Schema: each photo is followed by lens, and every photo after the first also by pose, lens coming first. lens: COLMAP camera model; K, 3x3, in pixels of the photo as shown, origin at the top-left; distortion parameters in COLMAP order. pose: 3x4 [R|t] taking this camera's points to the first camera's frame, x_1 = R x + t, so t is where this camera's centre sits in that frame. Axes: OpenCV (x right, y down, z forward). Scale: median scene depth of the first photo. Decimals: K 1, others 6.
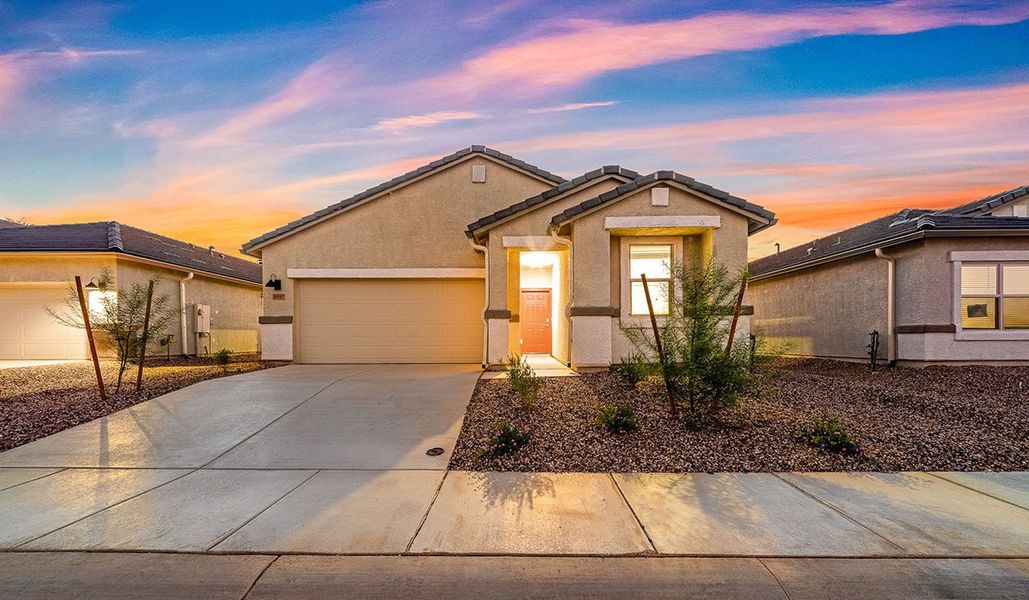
lens RADIAL K [[410.1, 0, 514.5], [0, 410.1, 341.9], [0, 0, 1]] dist [0.002679, 0.000790]
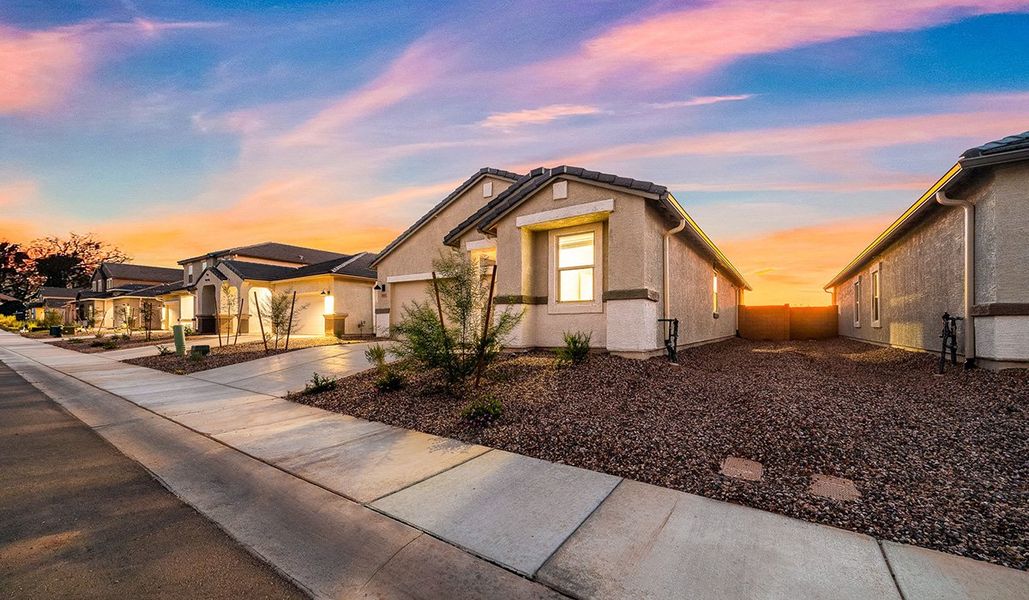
lens RADIAL K [[388.2, 0, 511.2], [0, 388.2, 321.3], [0, 0, 1]] dist [-0.003898, 0.000012]
pose [[0.825201, -0.000458, -0.564839, 0.761144], [-0.008533, 0.999875, -0.013277, 0.000833], [0.564774, 0.015776, 0.825095, 0.093640]]
